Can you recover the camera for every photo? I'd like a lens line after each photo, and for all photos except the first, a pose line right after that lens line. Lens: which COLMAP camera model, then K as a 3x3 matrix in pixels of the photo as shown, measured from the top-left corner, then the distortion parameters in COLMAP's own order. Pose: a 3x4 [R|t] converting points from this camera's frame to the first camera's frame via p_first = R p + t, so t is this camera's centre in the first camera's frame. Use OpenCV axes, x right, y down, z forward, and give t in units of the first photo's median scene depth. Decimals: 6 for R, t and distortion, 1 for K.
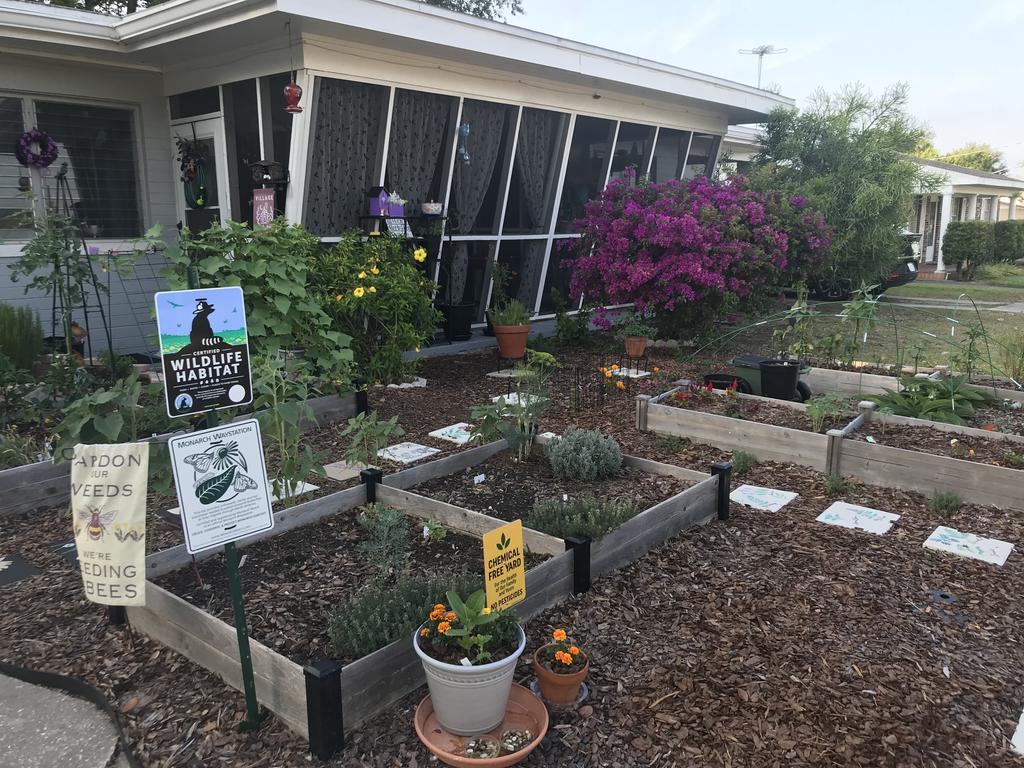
lens RADIAL K [[838.4, 0, 512.0], [0, 838.4, 384.0], [0, 0, 1]] dist [0.008178, 0.011299]
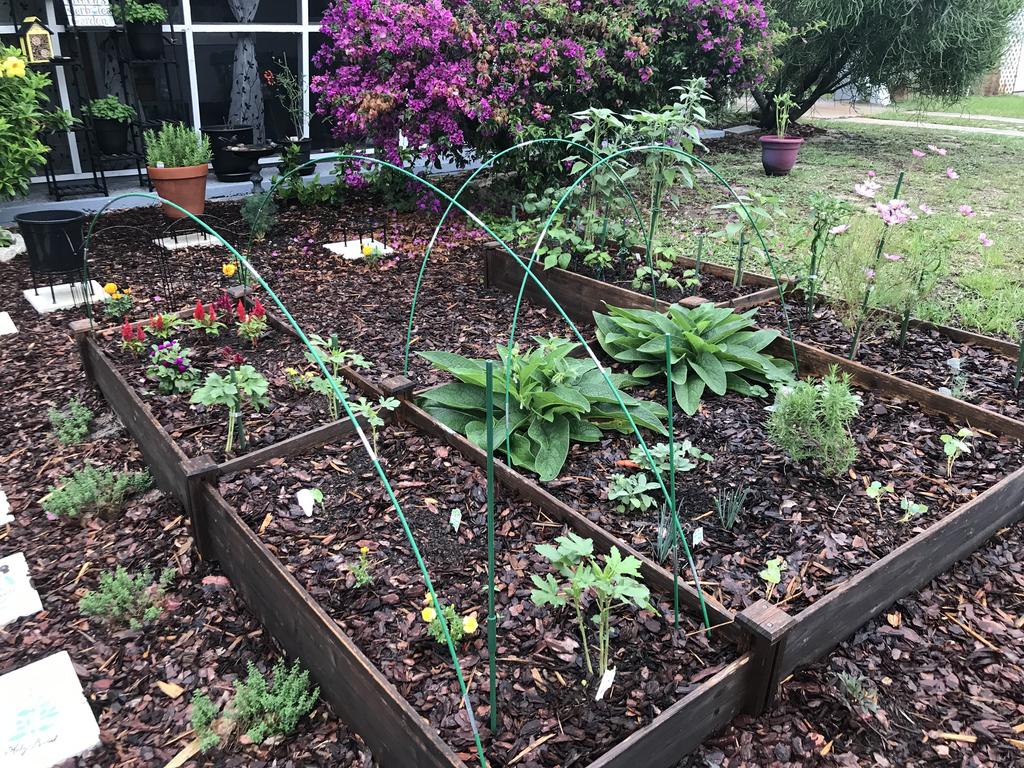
lens RADIAL K [[838.4, 0, 512.0], [0, 838.4, 384.0], [0, 0, 1]] dist [0.008178, 0.011299]
pose [[0.972520, 0.085720, -0.216466, 0.441176], [-0.037913, 0.975651, 0.216025, -0.060490], [0.229713, -0.201882, 0.952090, 0.427570]]
